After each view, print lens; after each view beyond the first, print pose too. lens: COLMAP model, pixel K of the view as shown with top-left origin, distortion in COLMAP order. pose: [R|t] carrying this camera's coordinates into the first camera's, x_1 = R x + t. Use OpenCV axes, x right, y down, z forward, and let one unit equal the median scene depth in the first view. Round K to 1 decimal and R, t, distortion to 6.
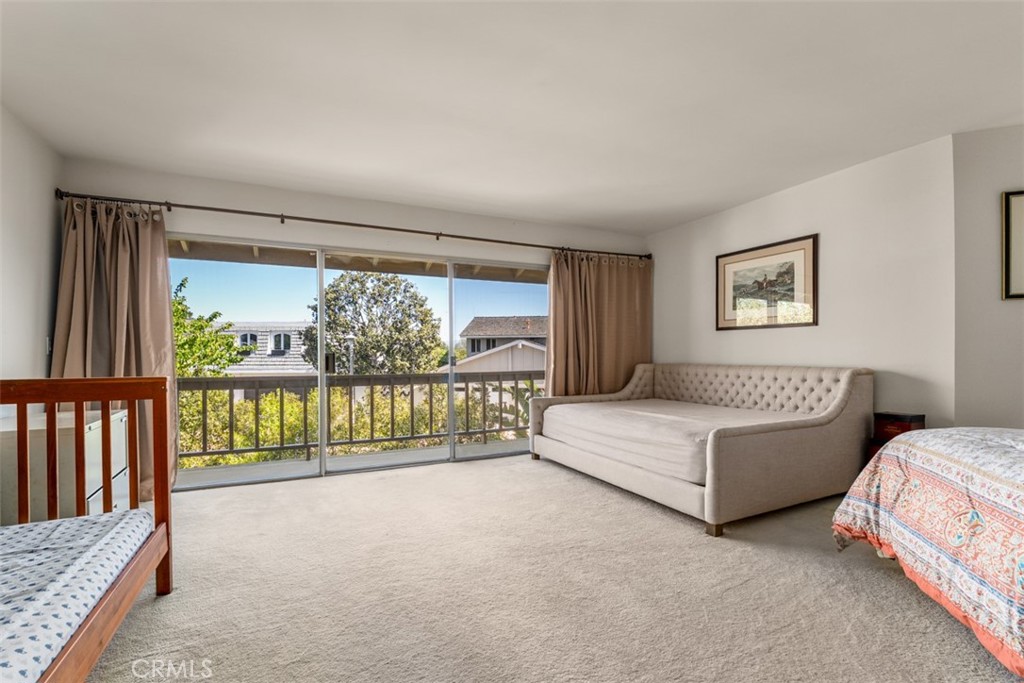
lens RADIAL K [[437.0, 0, 491.5], [0, 437.0, 356.2], [0, 0, 1]] dist [-0.000995, -0.000918]
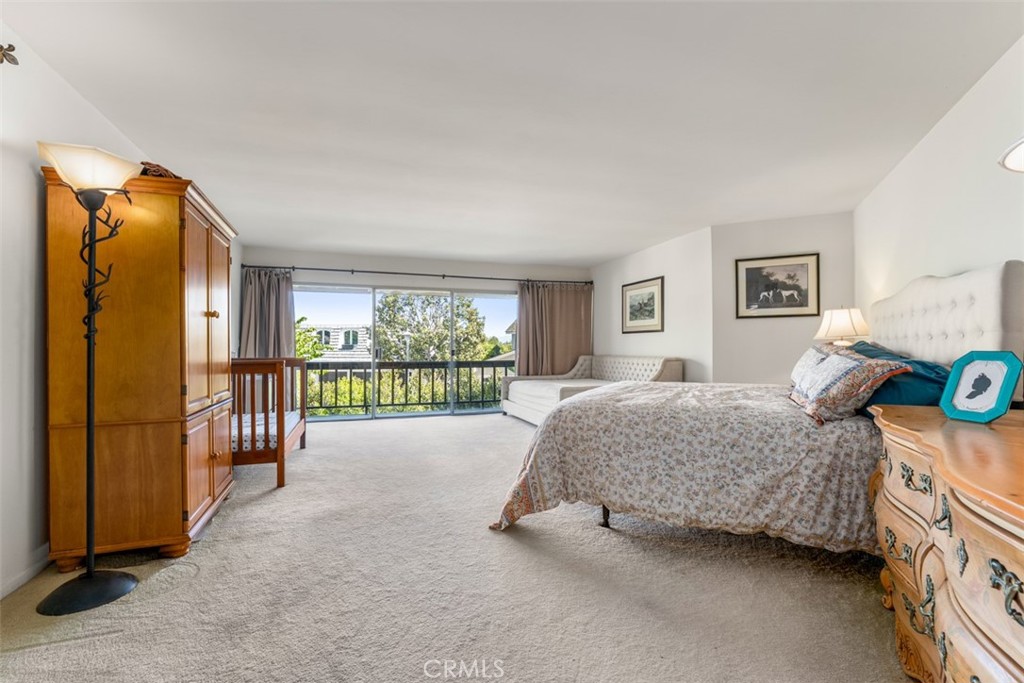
lens RADIAL K [[437.0, 0, 510.5], [0, 437.0, 343.6], [0, 0, 1]] dist [-0.000995, -0.000918]
pose [[0.995333, 0.003786, -0.096421, 0.076556], [-0.005427, 0.999845, -0.016762, 0.001228], [0.096342, 0.017207, 0.995200, -0.159301]]
